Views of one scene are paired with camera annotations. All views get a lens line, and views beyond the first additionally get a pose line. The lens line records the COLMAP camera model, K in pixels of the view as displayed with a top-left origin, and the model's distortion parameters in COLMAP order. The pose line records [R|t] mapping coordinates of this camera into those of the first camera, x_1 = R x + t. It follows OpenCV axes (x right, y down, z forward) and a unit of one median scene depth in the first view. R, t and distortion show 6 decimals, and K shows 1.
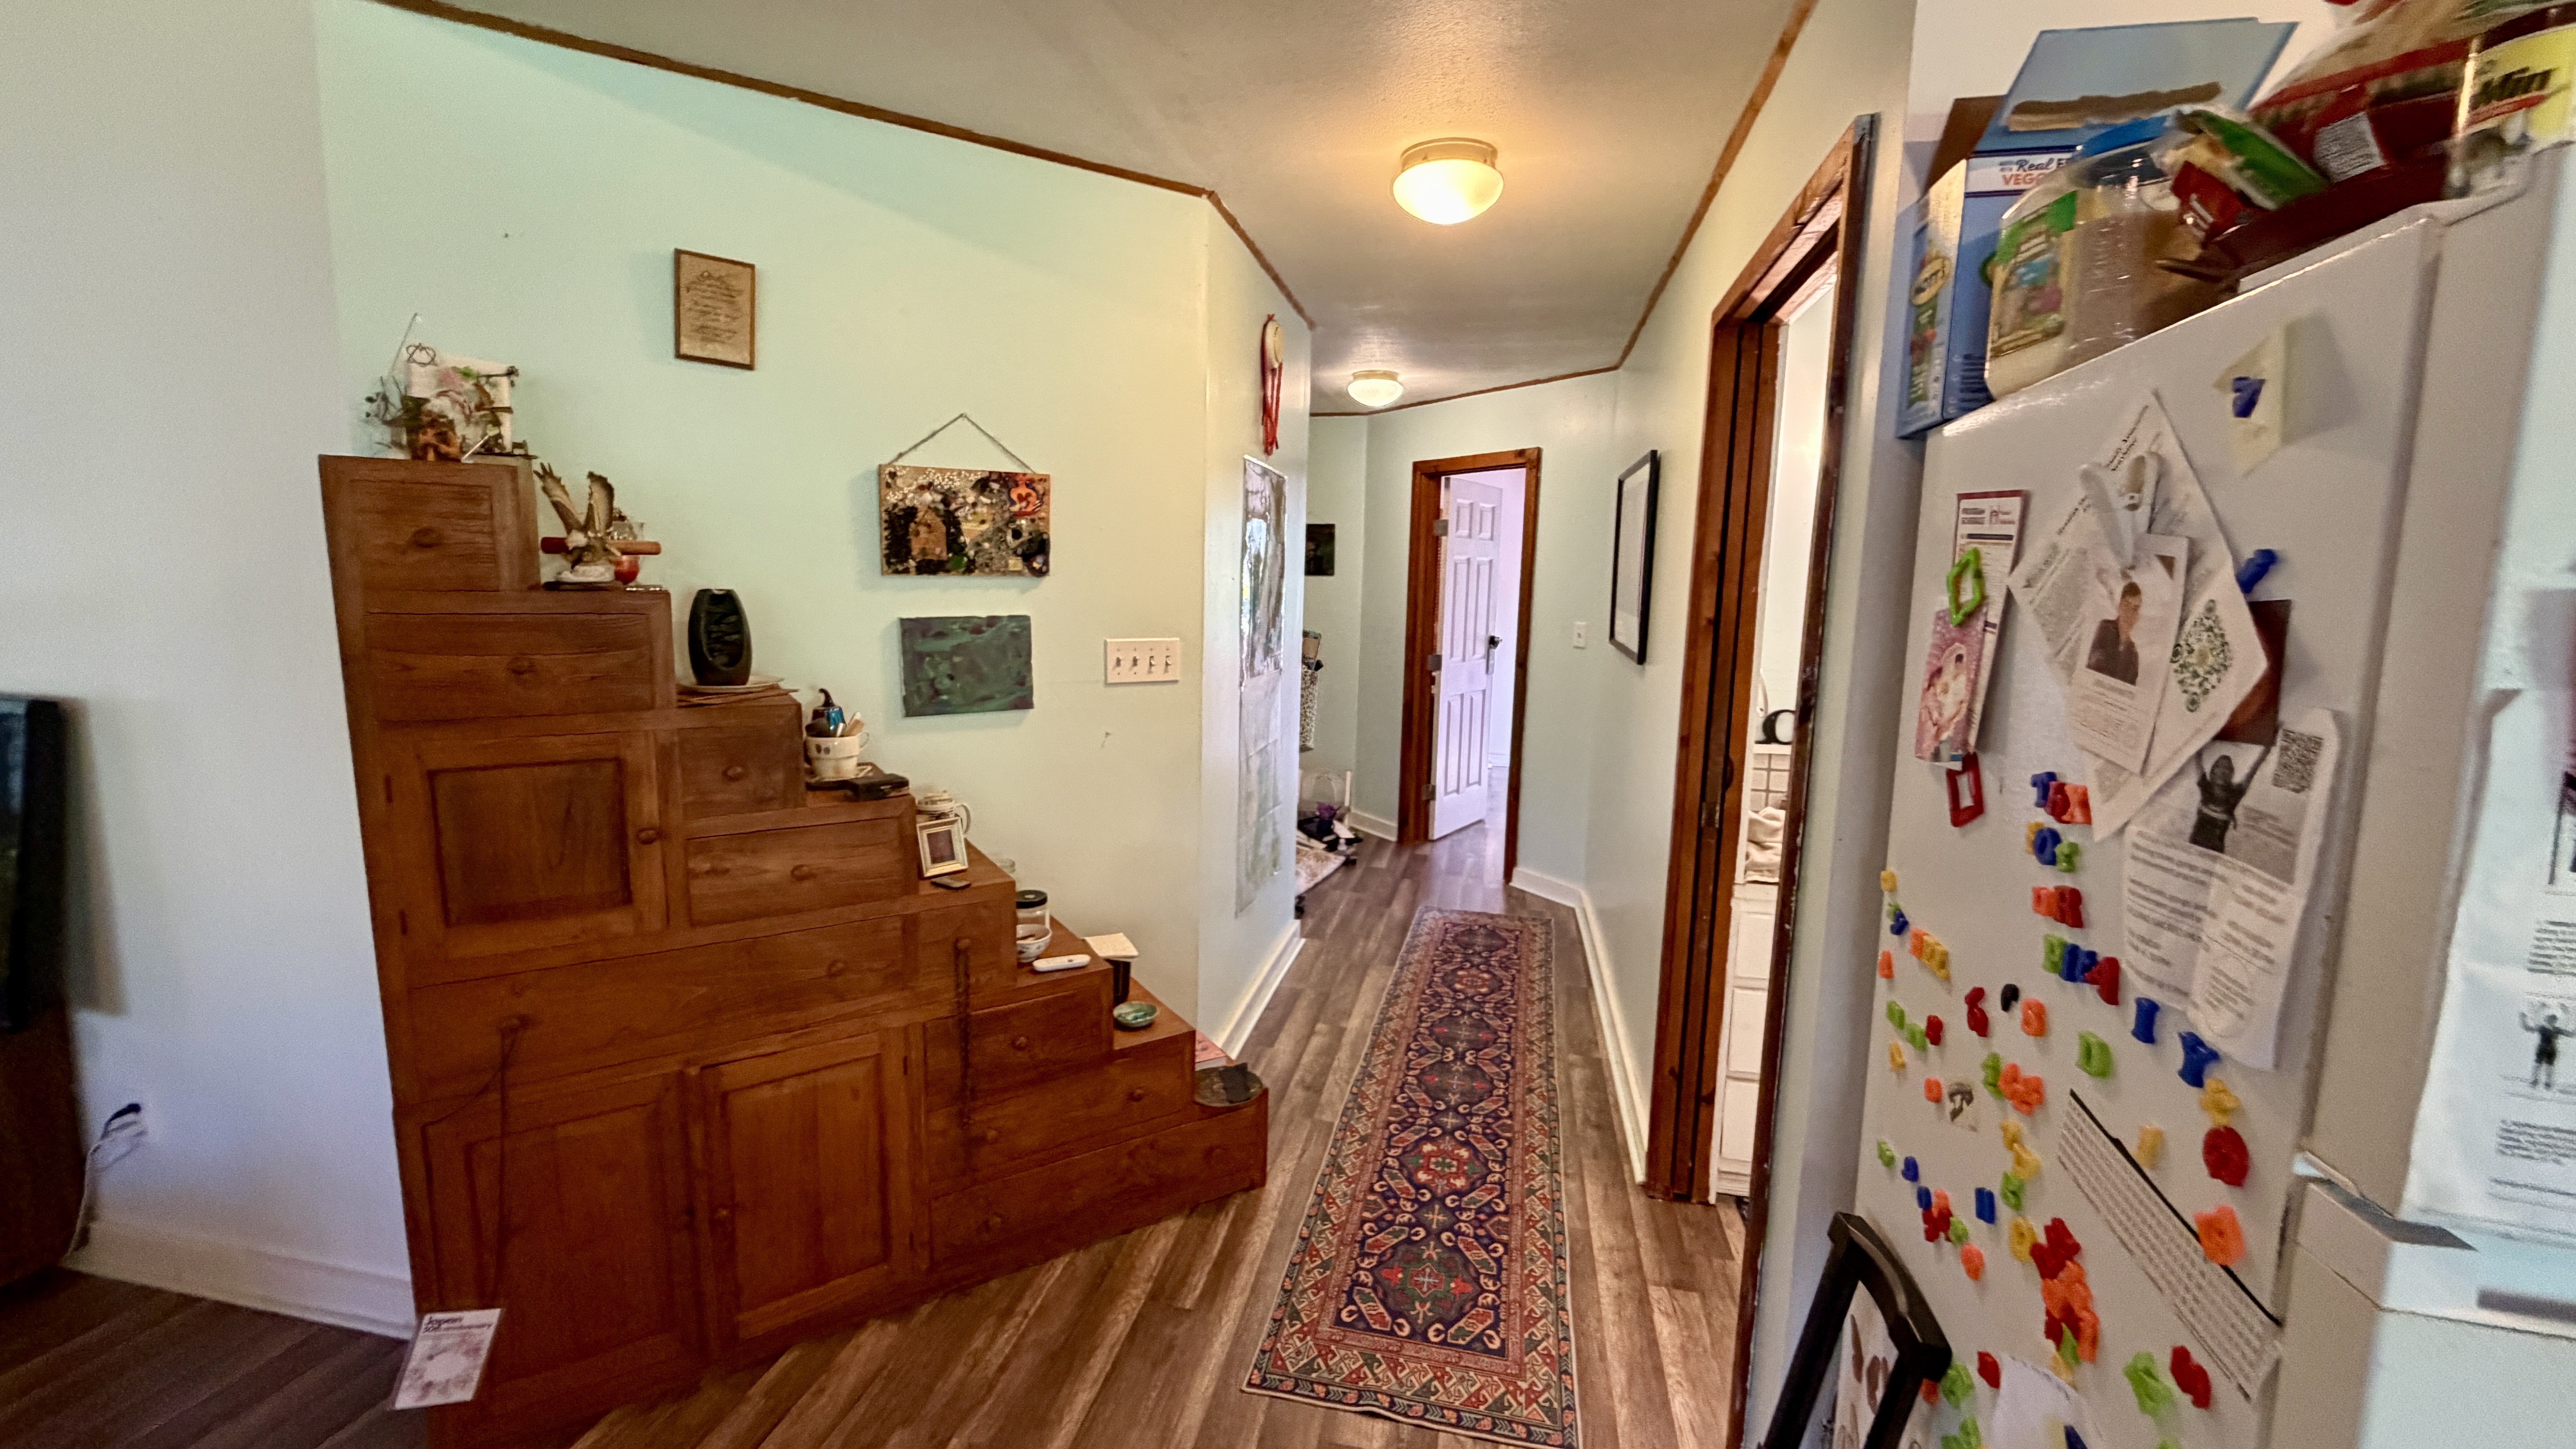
lens RADIAL K [[1027.5, 0, 1281.0], [0, 1027.5, 729.6], [0, 0, 1]] dist [-0.000957, -0.000040]
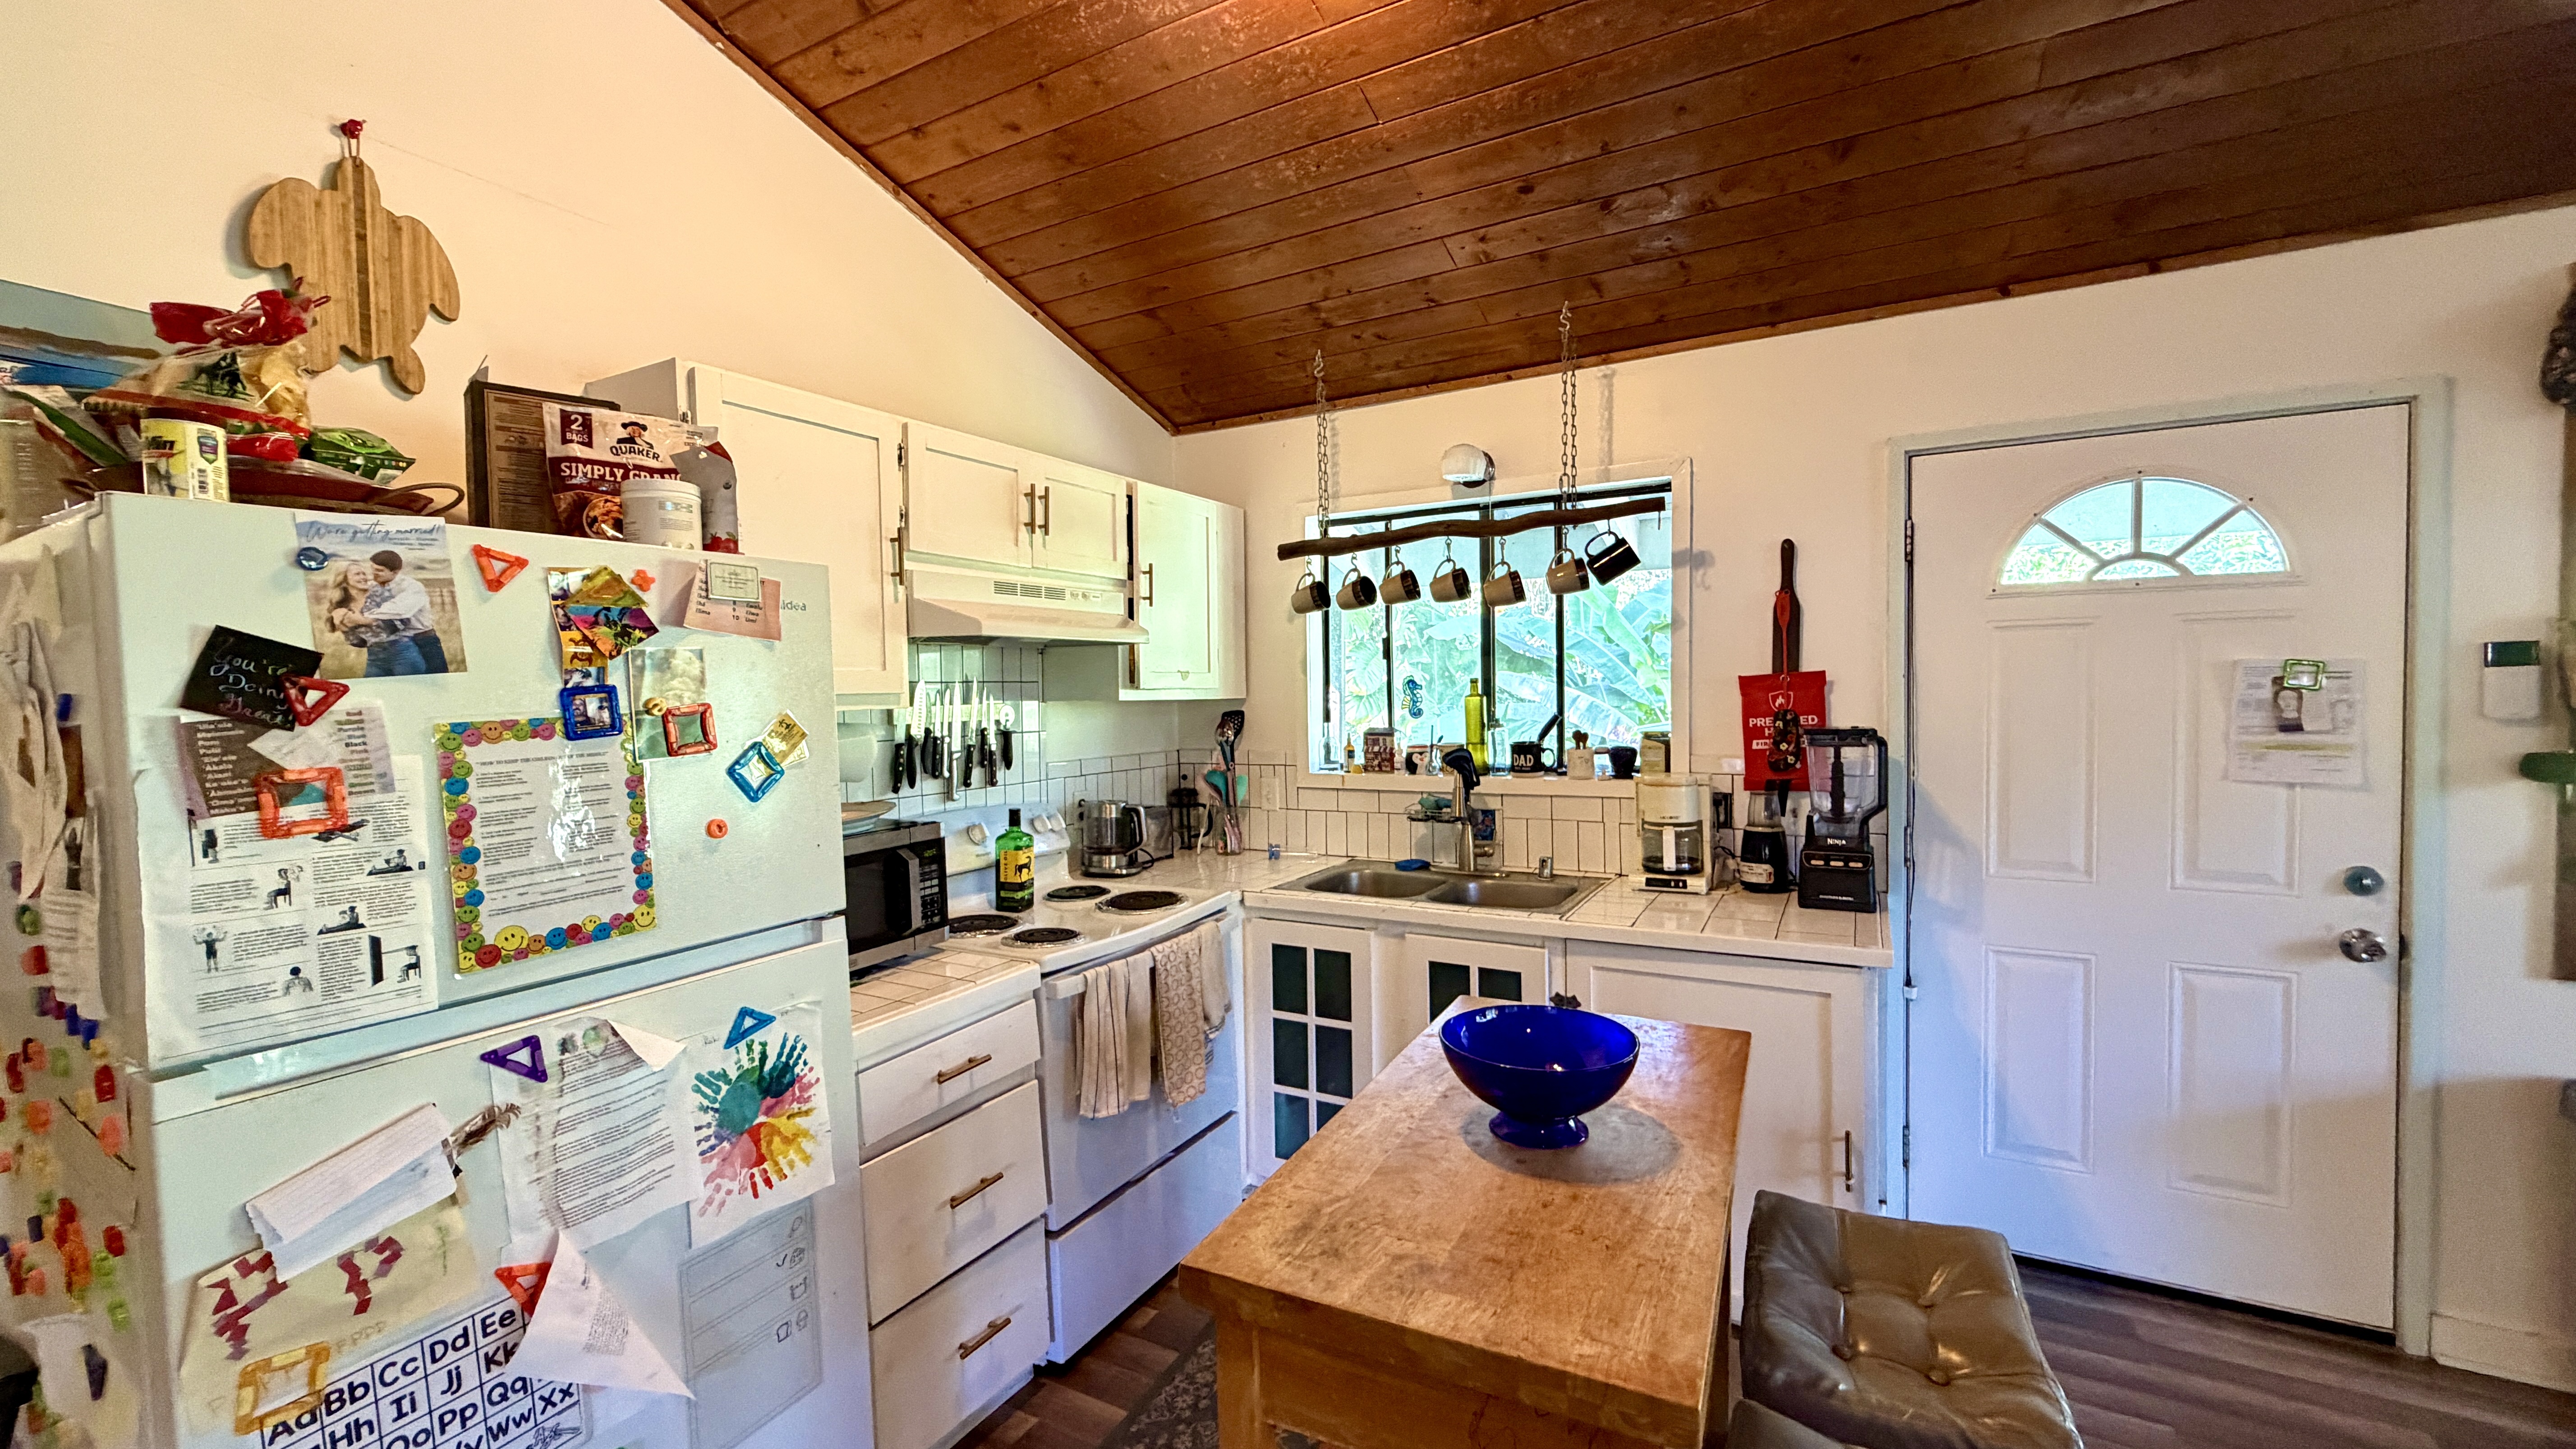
lens RADIAL K [[1027.5, 0, 1281.0], [0, 1027.5, 729.6], [0, 0, 1]] dist [-0.000957, -0.000040]
pose [[0.283254, -0.058334, 0.957269, -0.016579], [0.154732, 0.987851, 0.014412, 0.141535], [-0.946480, 0.144038, 0.288839, -1.175643]]
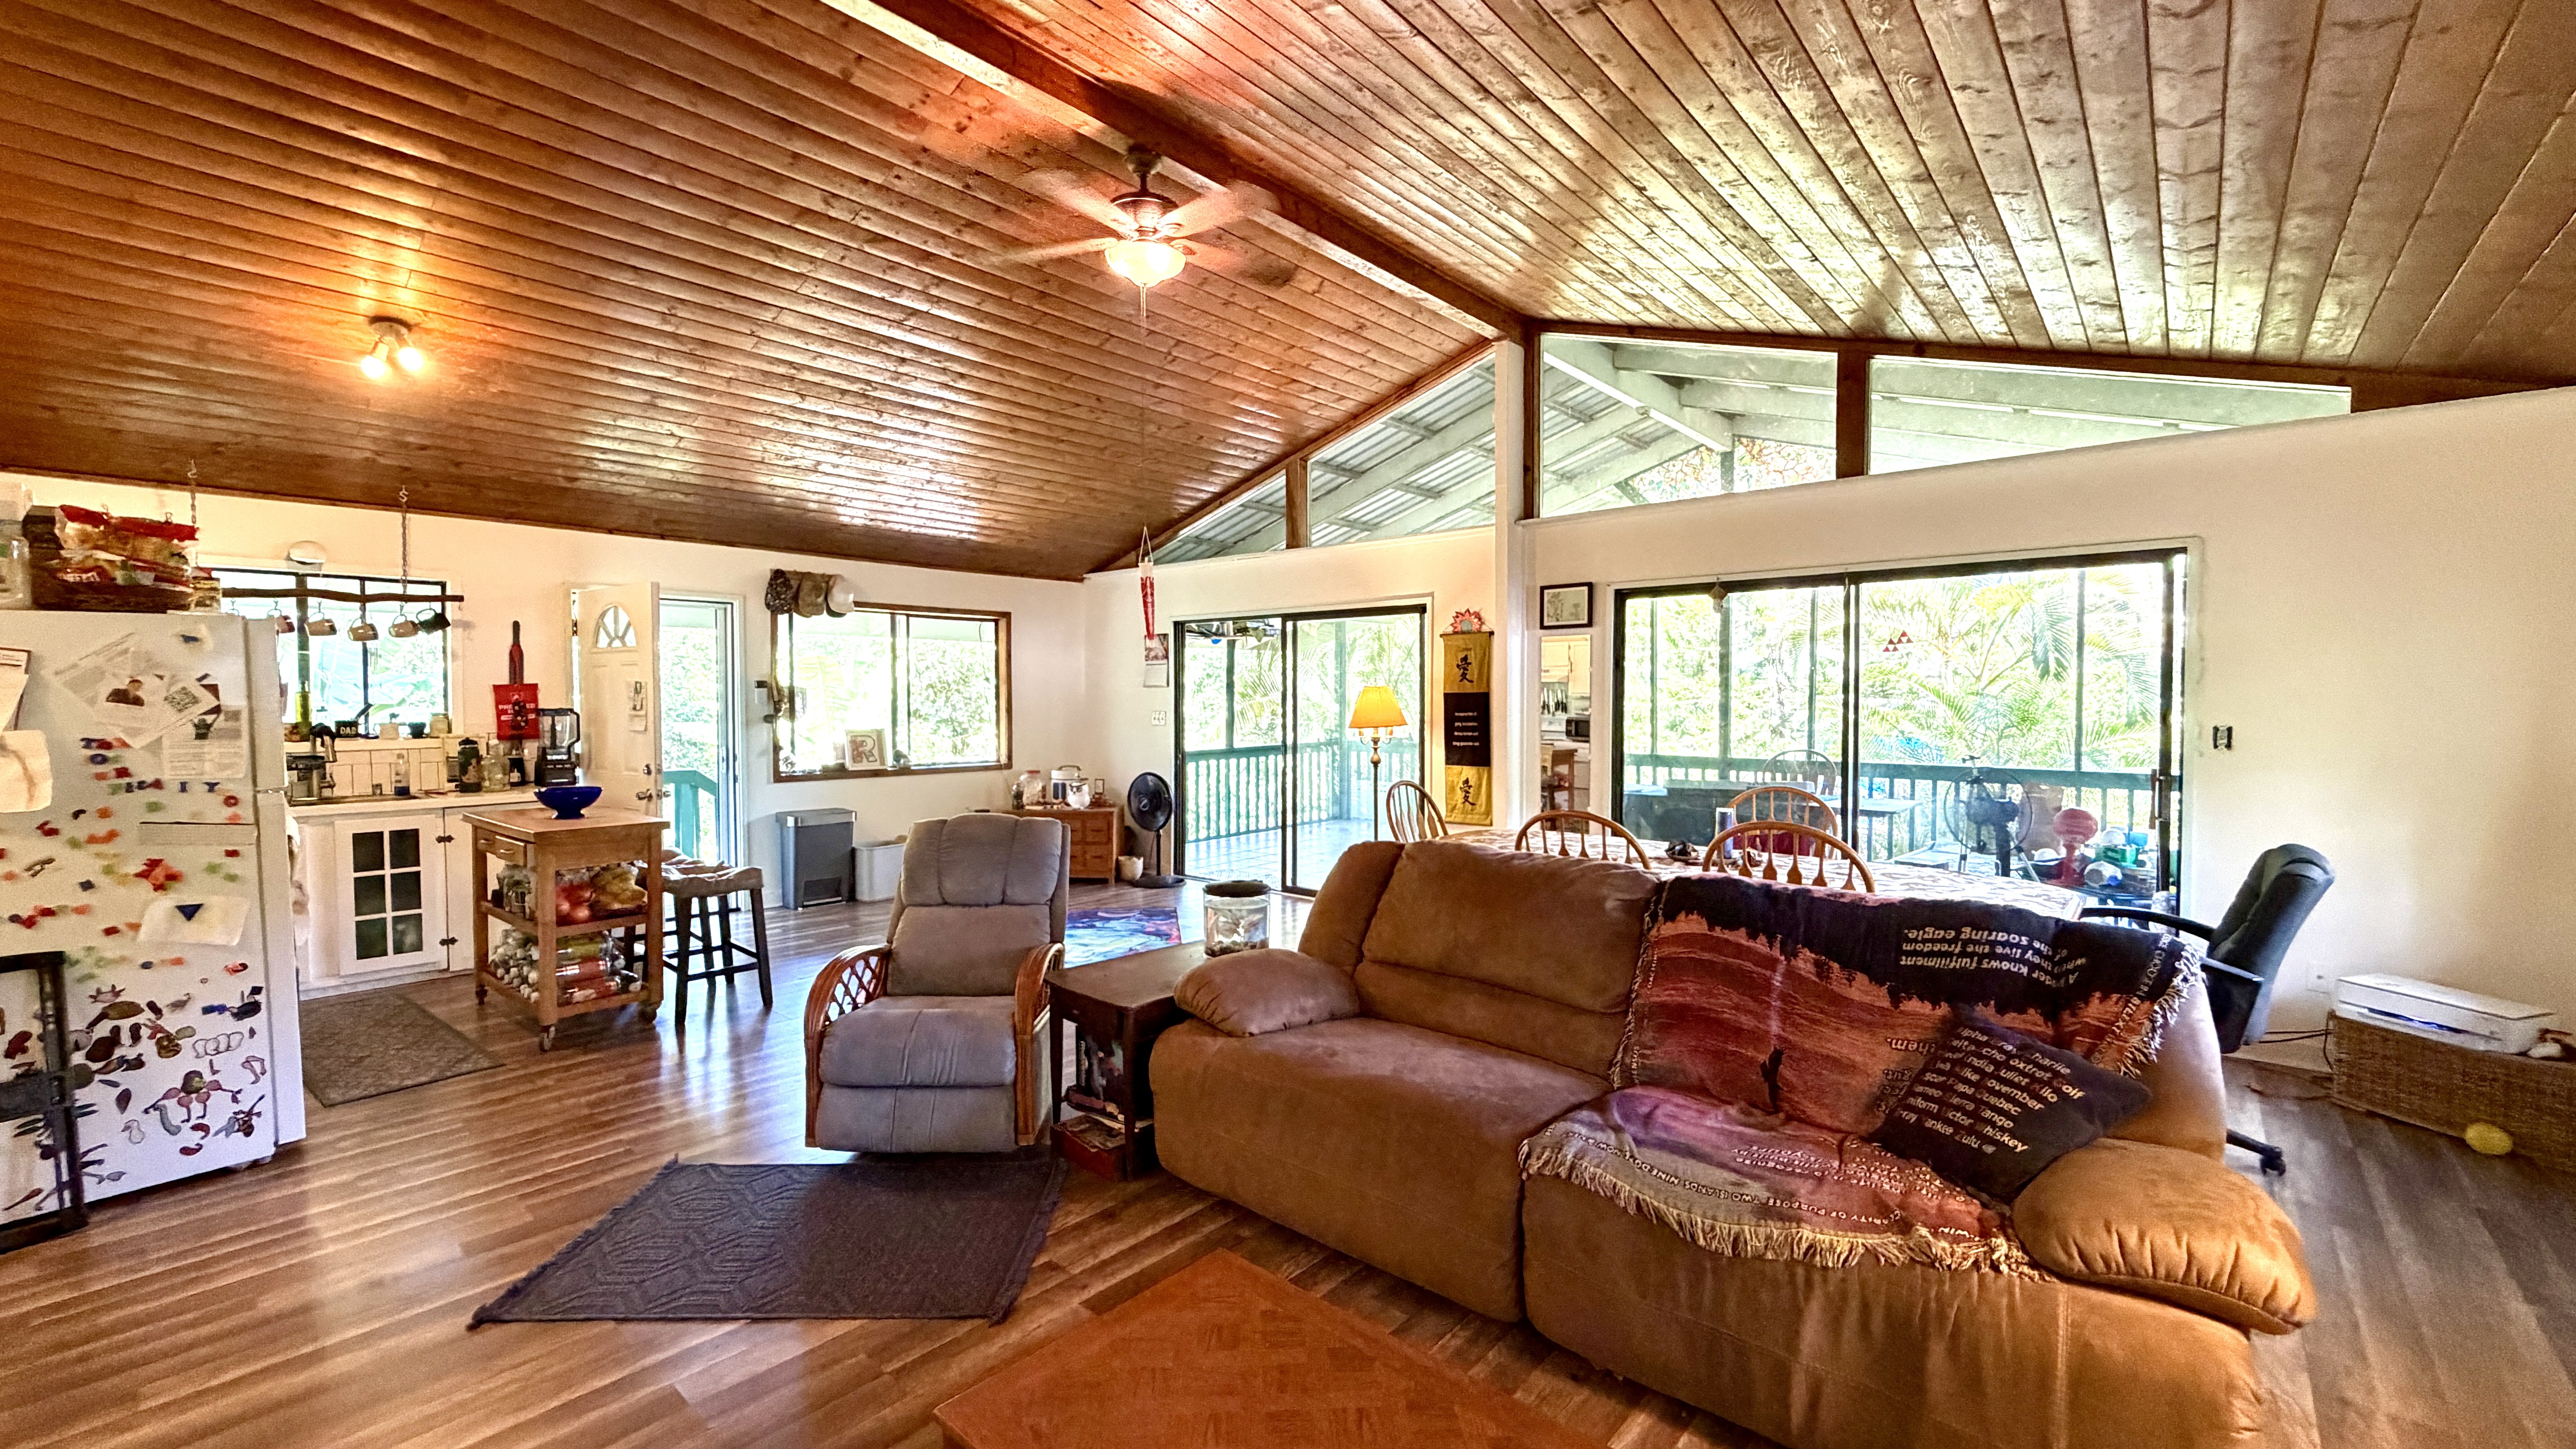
lens RADIAL K [[1027.5, 0, 1281.0], [0, 1027.5, 729.6], [0, 0, 1]] dist [-0.000957, -0.000040]
pose [[-0.879088, -0.032403, 0.475557, -5.527447], [0.050954, 0.985582, 0.161344, -0.421663], [-0.473928, 0.166067, -0.864762, 2.723203]]
